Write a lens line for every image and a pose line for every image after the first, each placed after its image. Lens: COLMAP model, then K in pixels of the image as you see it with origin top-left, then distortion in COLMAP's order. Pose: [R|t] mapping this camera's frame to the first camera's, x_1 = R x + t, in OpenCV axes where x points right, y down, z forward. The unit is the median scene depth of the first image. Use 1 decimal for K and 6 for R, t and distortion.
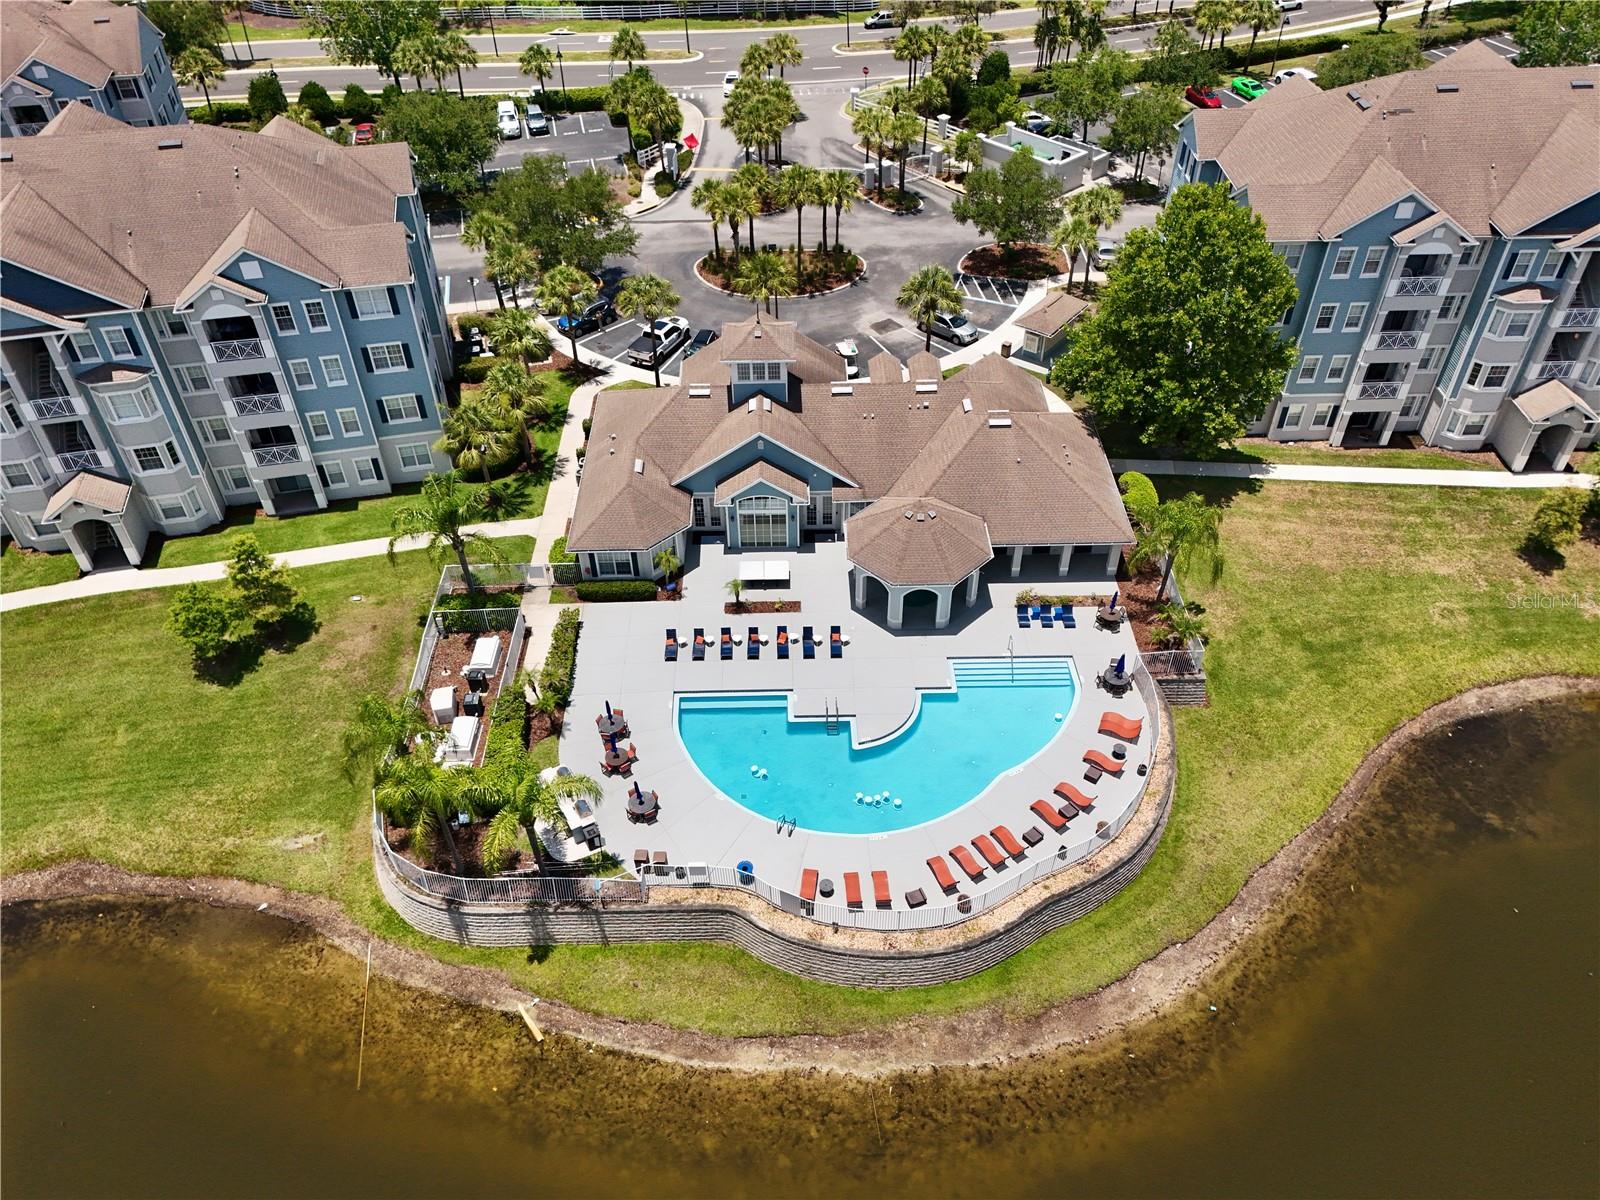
lens RADIAL K [[1180.8, 0, 804.3], [0, 1180.8, 607.5], [0, 0, 1]] dist [0.064783, -0.058027]
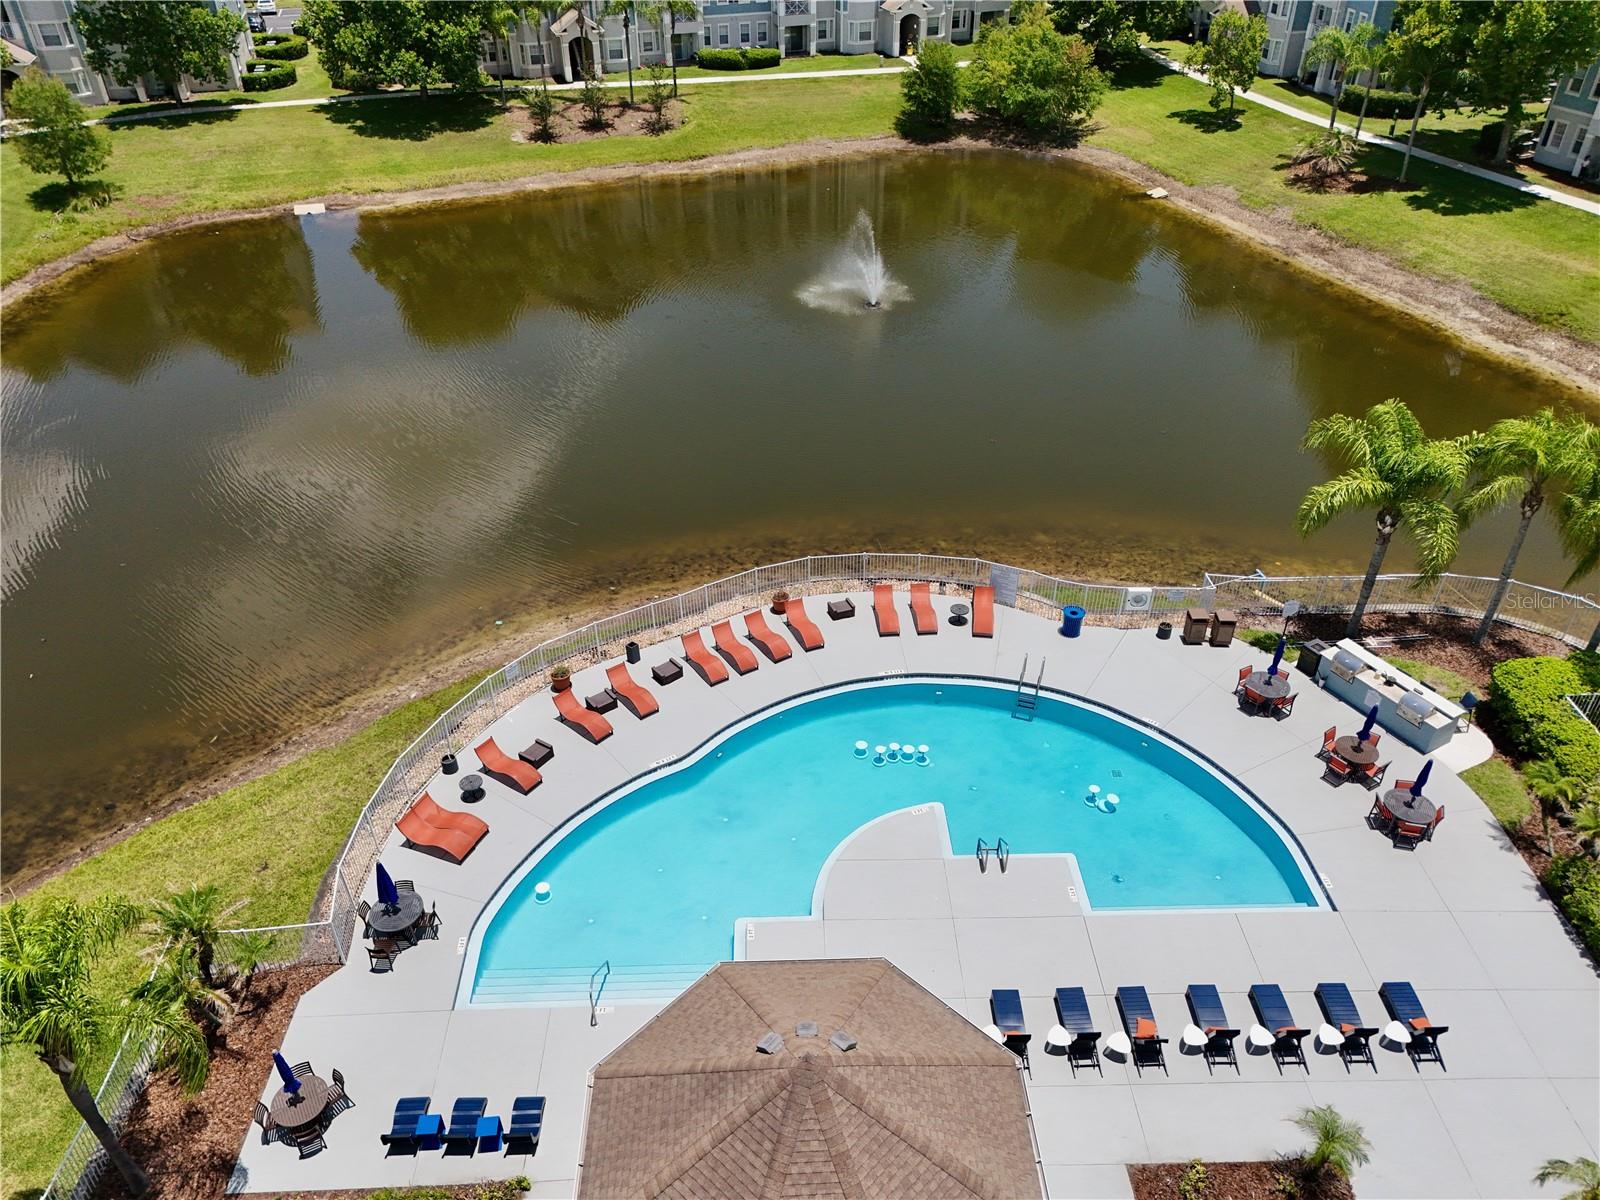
lens RADIAL K [[1180.8, 0, 804.3], [0, 1180.8, 607.5], [0, 0, 1]] dist [0.064783, -0.058027]
pose [[-0.999815, 0.019222, 0.000155, 0.095119], [0.004416, 0.221856, 0.975069, -0.404230], [0.018709, 0.974890, -0.221900, 0.942271]]
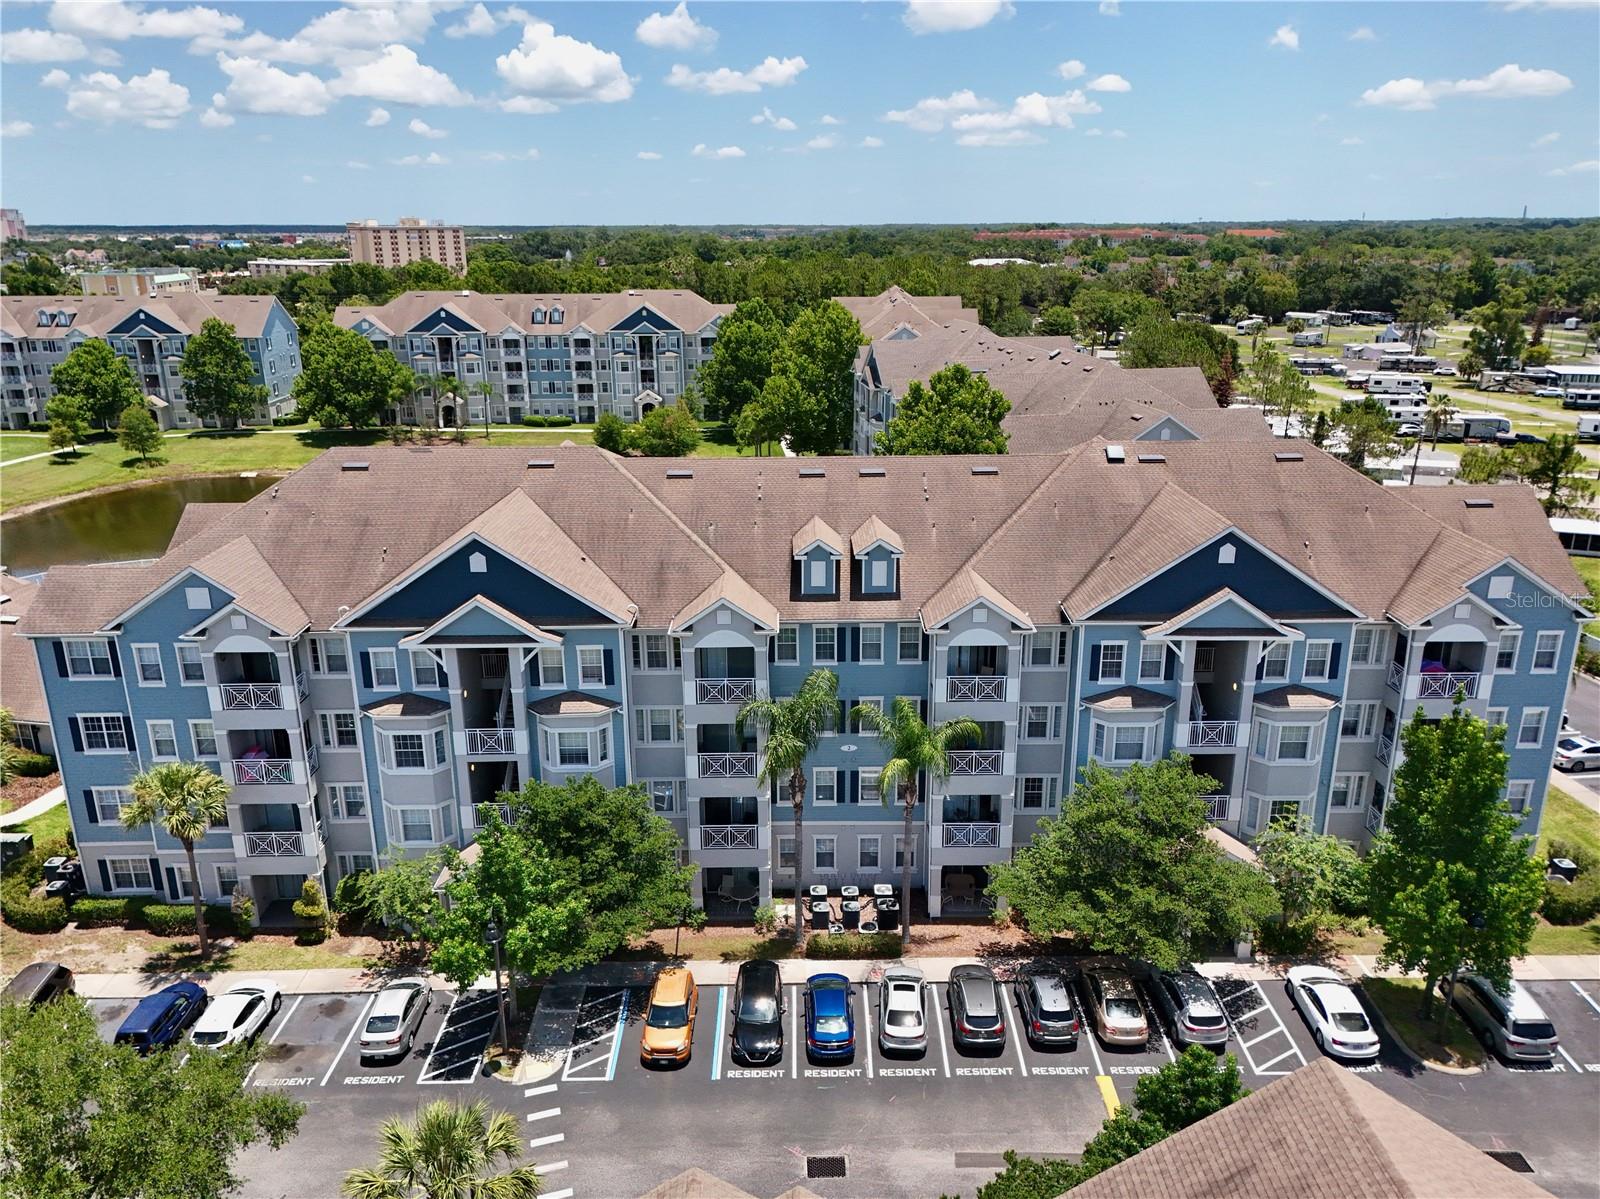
lens RADIAL K [[1187.9, 0, 802.6], [0, 1187.9, 605.6], [0, 0, 1]] dist [0.057349, -0.041592]
pose [[-0.977311, -0.050232, 0.205769, -1.070254], [0.151138, 0.515238, 0.843615, -1.070161], [-0.148396, 0.855574, -0.495956, 1.553768]]
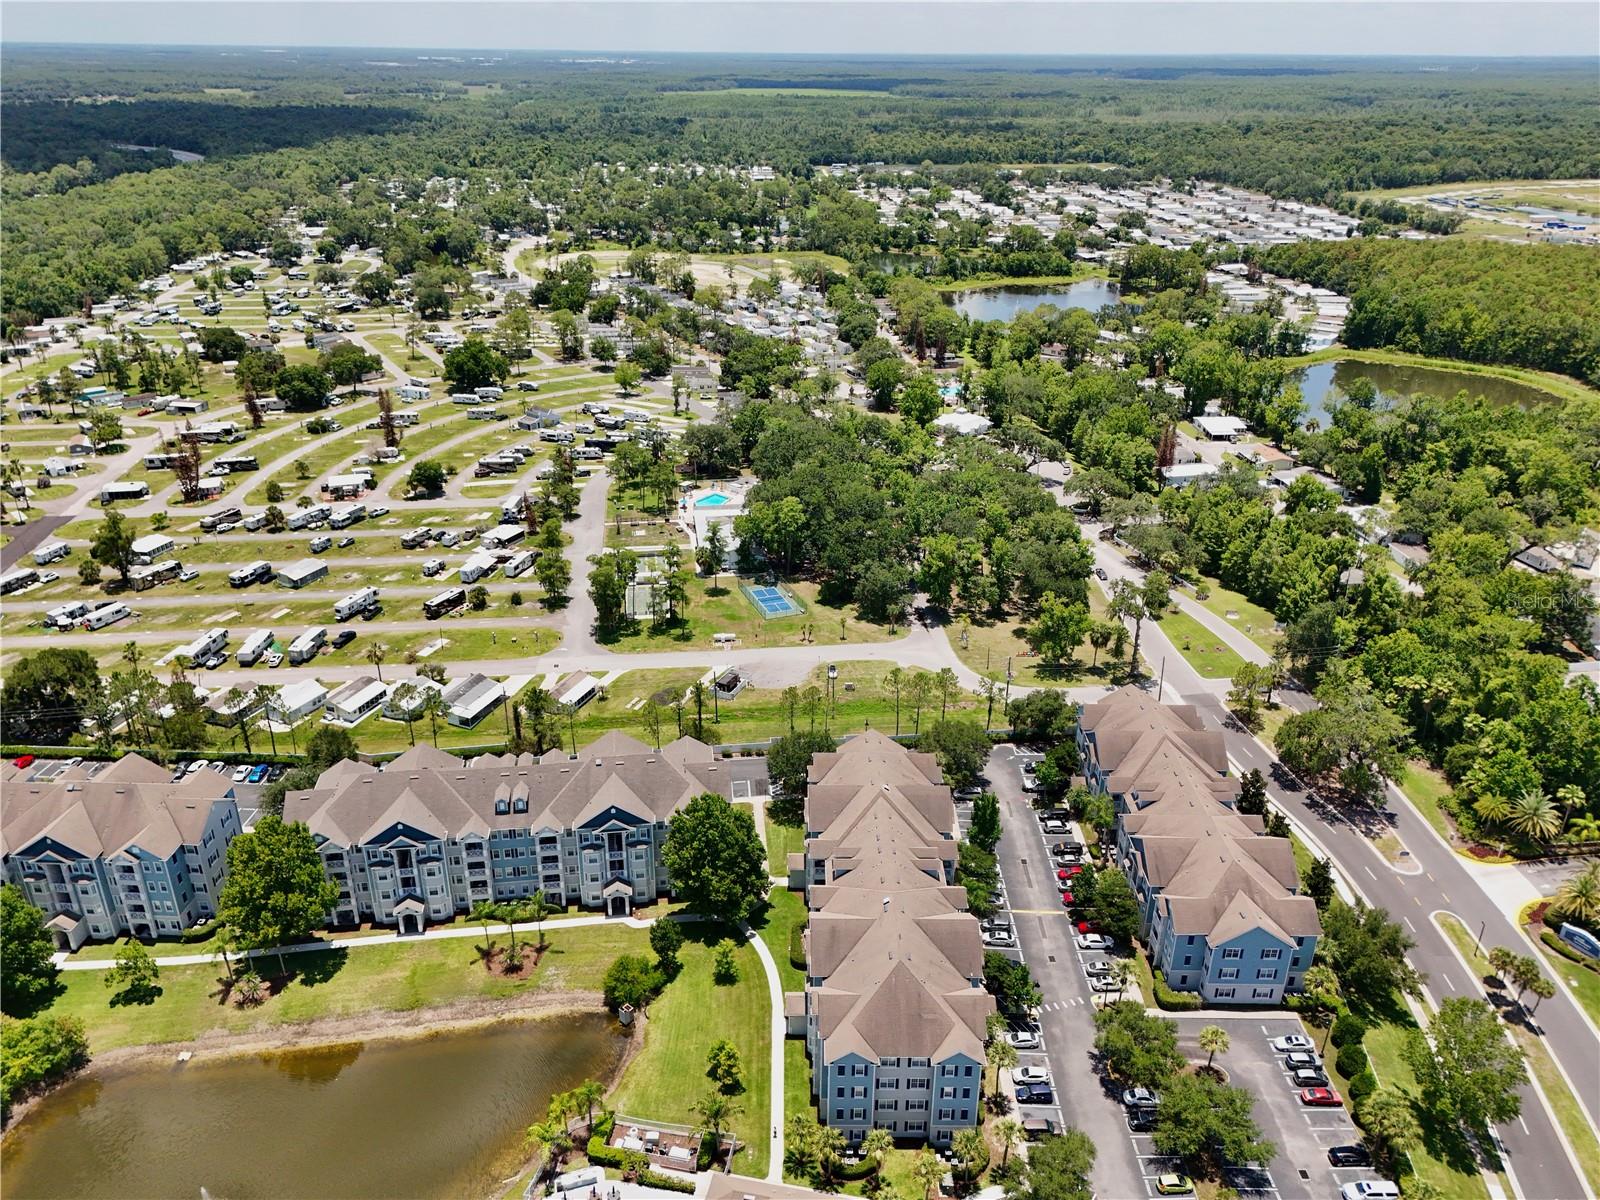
lens RADIAL K [[1183.4, 0, 803.2], [0, 1183.4, 606.6], [0, 0, 1]] dist [0.065857, -0.059313]
pose [[-0.218155, 0.419992, -0.880917, 1.218224], [-0.652455, 0.608503, 0.451692, -1.734870], [0.725748, 0.673298, 0.141278, 0.152482]]
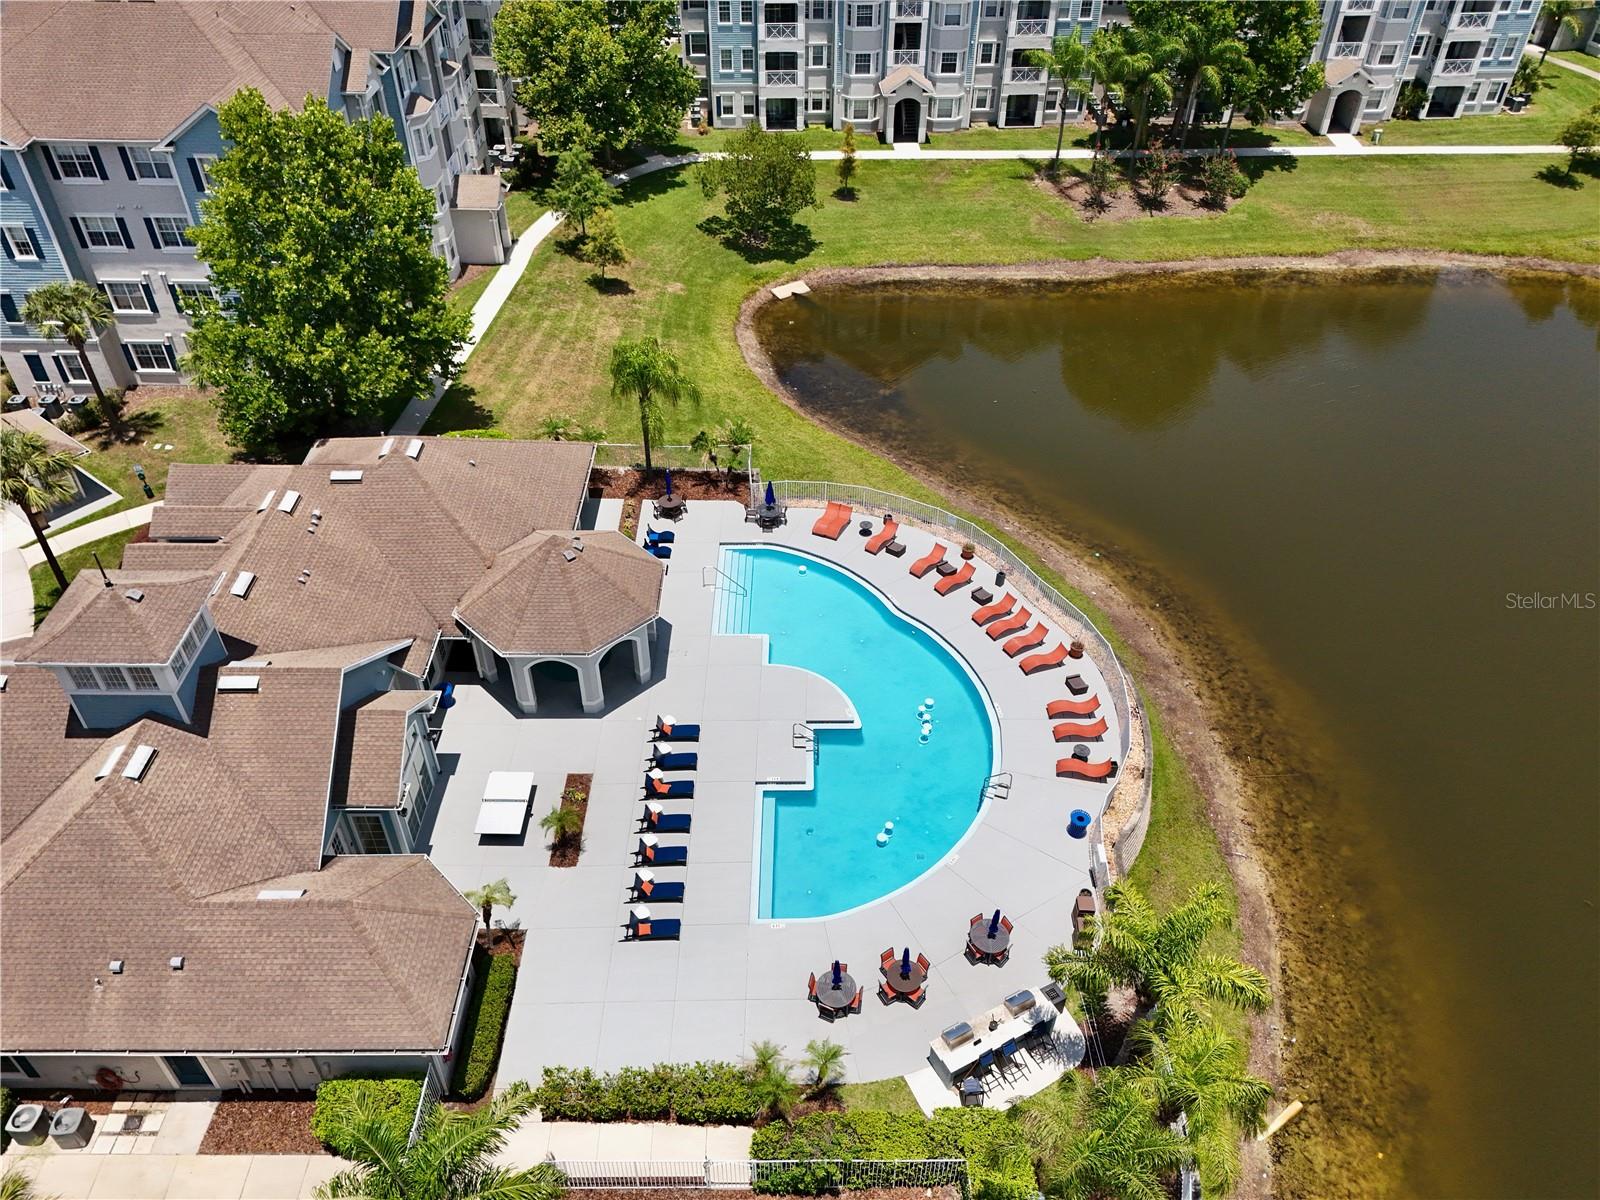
lens RADIAL K [[1187.9, 0, 802.6], [0, 1187.9, 606.1], [0, 0, 1]] dist [0.057349, -0.041592]
pose [[0.017611, -0.636520, 0.771059, -0.479628], [0.658788, 0.587498, 0.469941, -0.302595], [-0.752122, 0.499688, 0.429679, 0.587000]]
